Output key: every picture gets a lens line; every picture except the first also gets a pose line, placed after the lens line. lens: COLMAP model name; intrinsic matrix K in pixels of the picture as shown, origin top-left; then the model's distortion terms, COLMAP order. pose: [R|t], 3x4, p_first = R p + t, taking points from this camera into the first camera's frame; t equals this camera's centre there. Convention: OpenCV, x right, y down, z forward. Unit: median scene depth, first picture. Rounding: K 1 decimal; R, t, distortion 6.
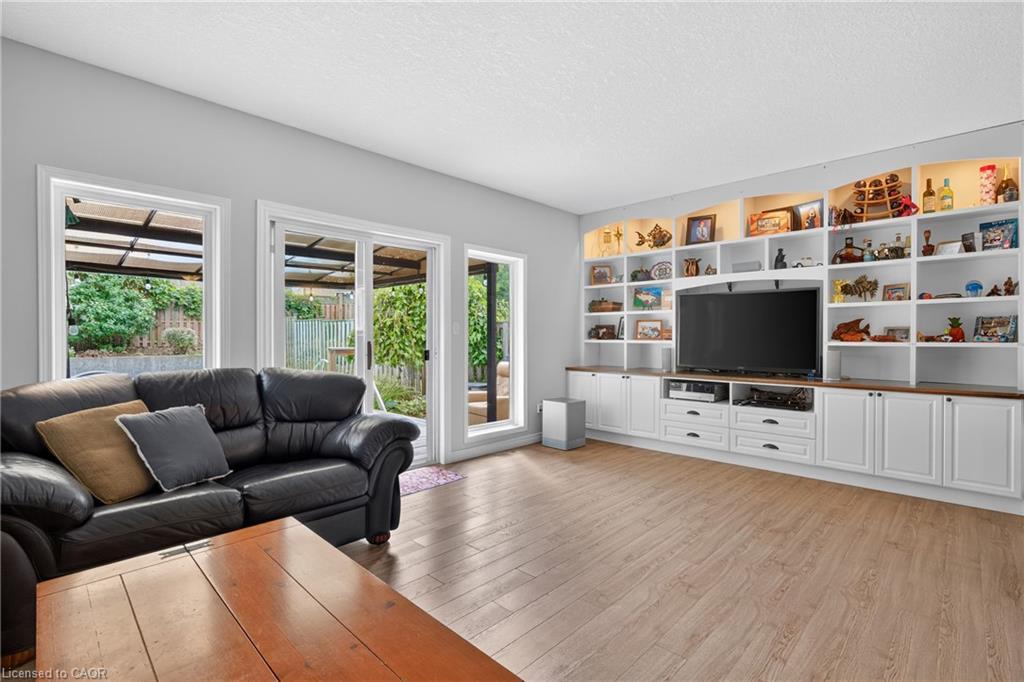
lens RADIAL K [[474.4, 0, 517.3], [0, 474.4, 338.4], [0, 0, 1]] dist [-0.001010, 0.000074]
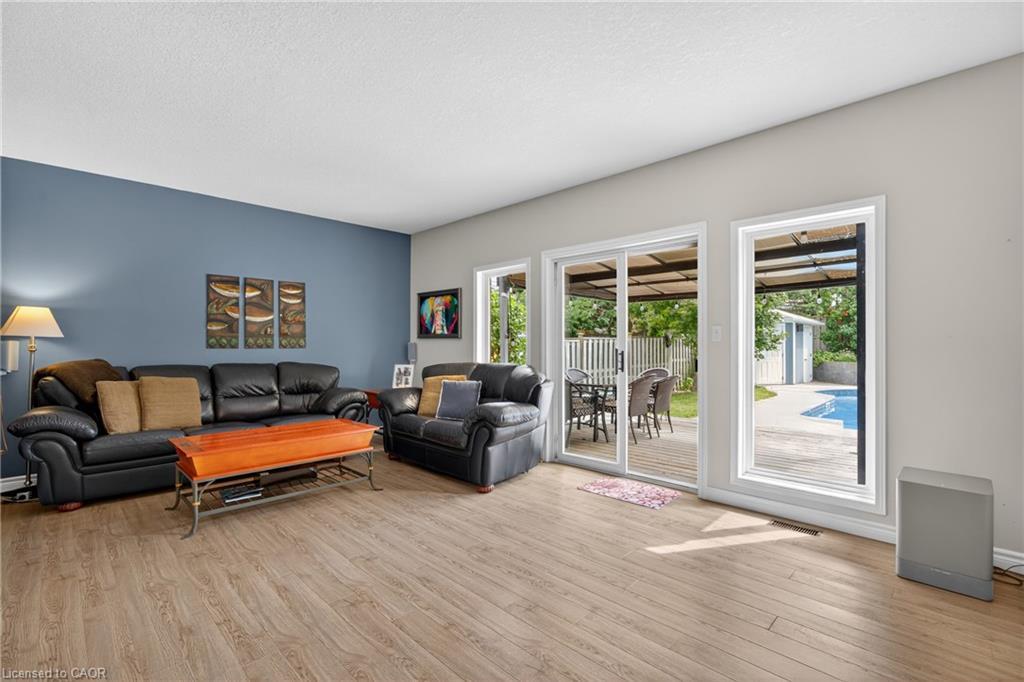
lens RADIAL K [[464.0, 0, 512.0], [0, 464.0, 341.0], [0, 0, 1]] dist [-0.002075, -0.000130]
pose [[-0.023362, -0.005815, -0.999710, 0.583995], [-0.003001, 0.999979, -0.005747, -0.002832], [0.999723, 0.002866, -0.023379, 0.604102]]
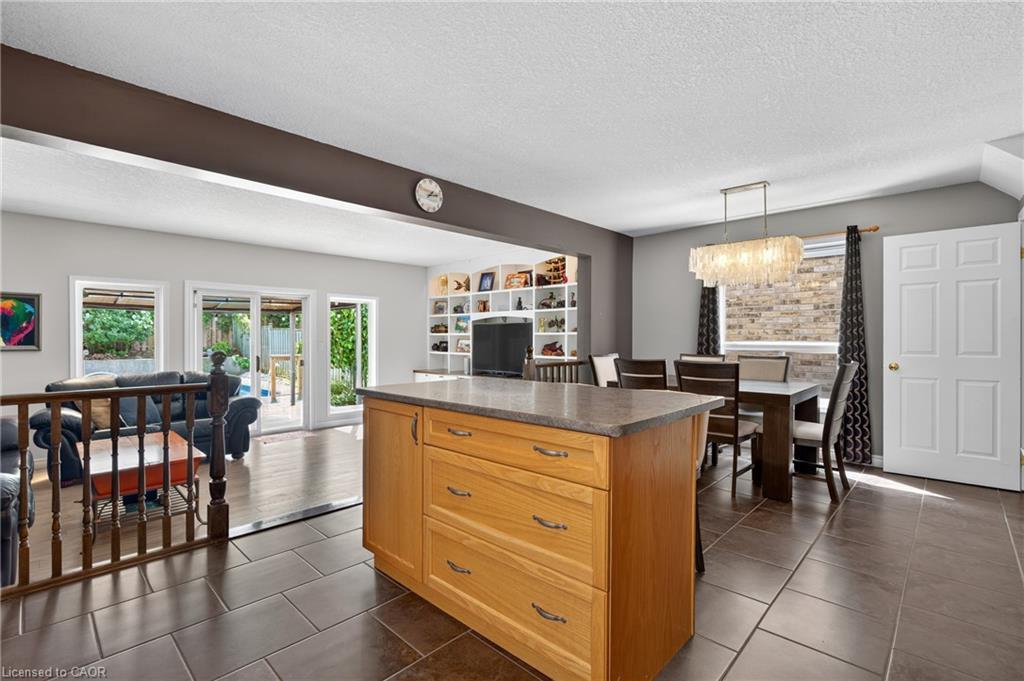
lens RADIAL K [[464.0, 0, 512.0], [0, 464.0, 340.5], [0, 0, 1]] dist [-0.002075, -0.000130]
pose [[0.999991, 0.000395, -0.004225, 0.473415], [-0.000387, 0.999998, 0.001874, -0.040047], [0.004226, -0.001872, 0.999989, -0.517272]]
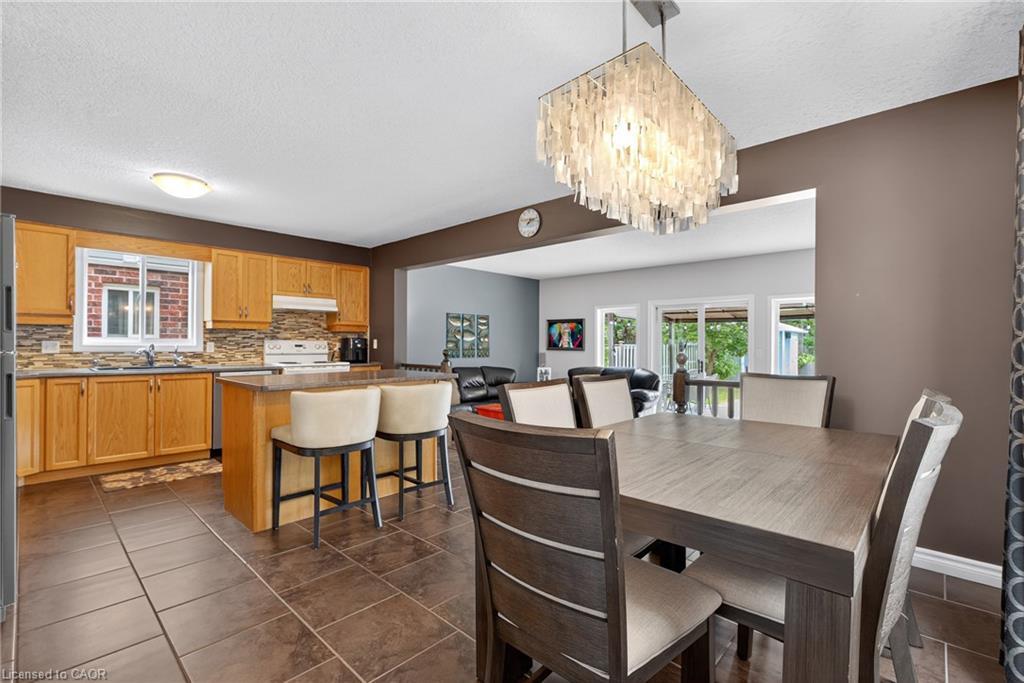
lens RADIAL K [[456.6, 0, 512.0], [0, 456.6, 341.5], [0, 0, 1]] dist [-0.002087, -0.000186]
pose [[0.001085, -0.000484, -0.999999, 1.184307], [-0.007052, 0.999975, -0.000492, -0.047356], [0.999975, 0.007053, 0.001082, 0.183131]]
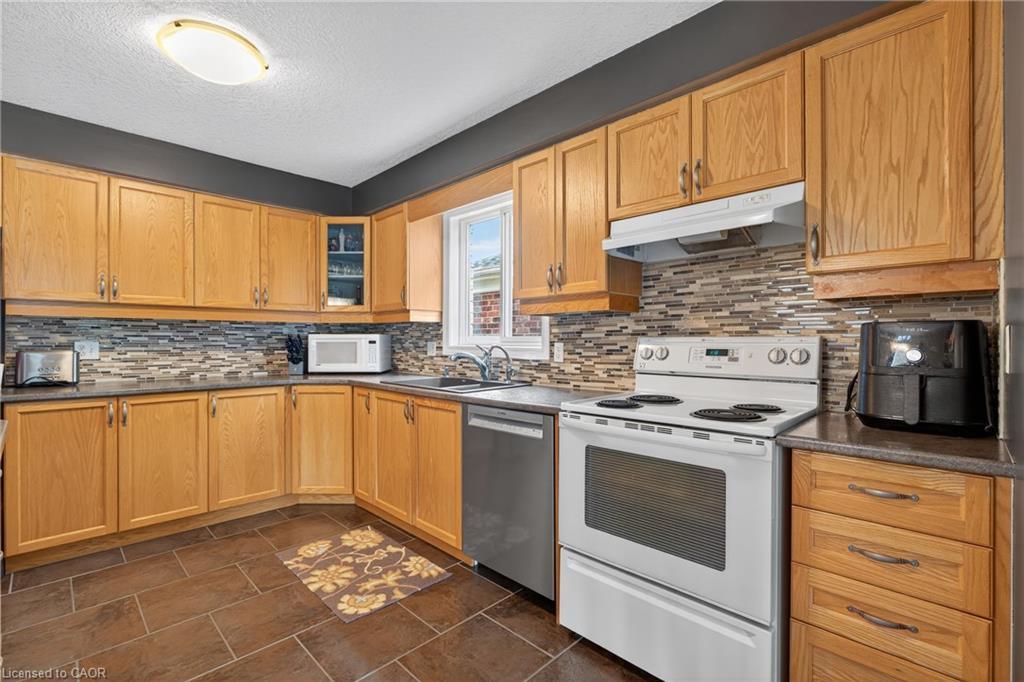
lens RADIAL K [[460.9, 0, 508.2], [0, 460.9, 339.5], [0, 0, 1]] dist [-0.003081, -0.000212]
pose [[-0.999699, 0.002951, 0.024366, 0.201871], [0.002903, 0.999994, -0.002036, -0.044074], [-0.024372, -0.001965, -0.999701, 0.051762]]
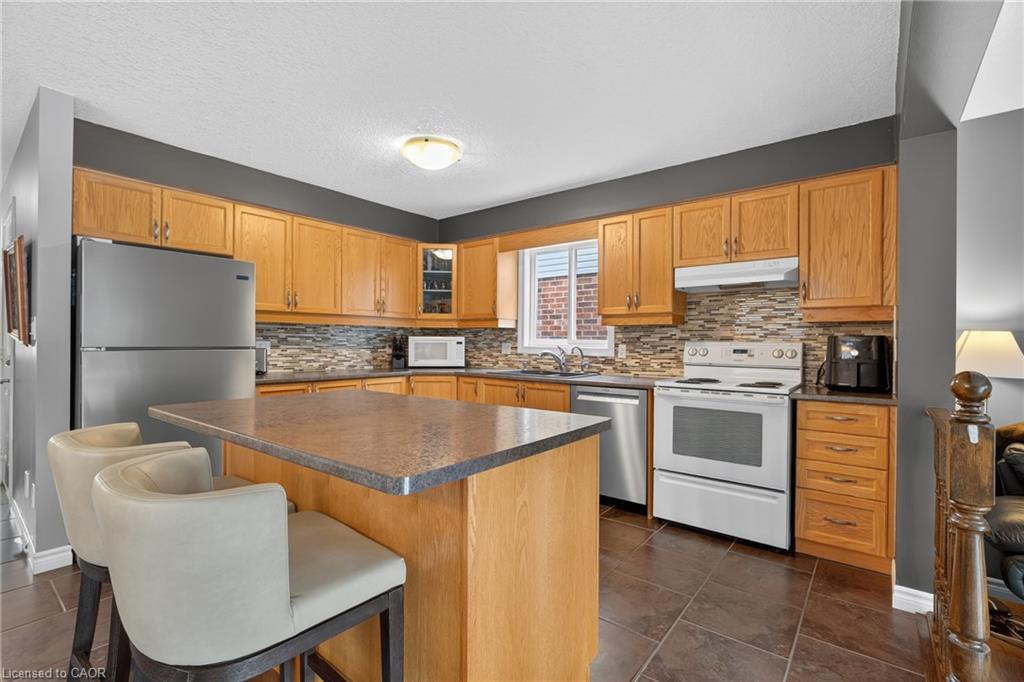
lens RADIAL K [[464.0, 0, 512.0], [0, 464.0, 341.0], [0, 0, 1]] dist [-0.002075, -0.000130]
pose [[-0.996271, -0.005610, -0.086096, 0.409961], [-0.005557, 0.999984, -0.000858, -0.045712], [0.086099, -0.000376, -0.996286, 0.274759]]
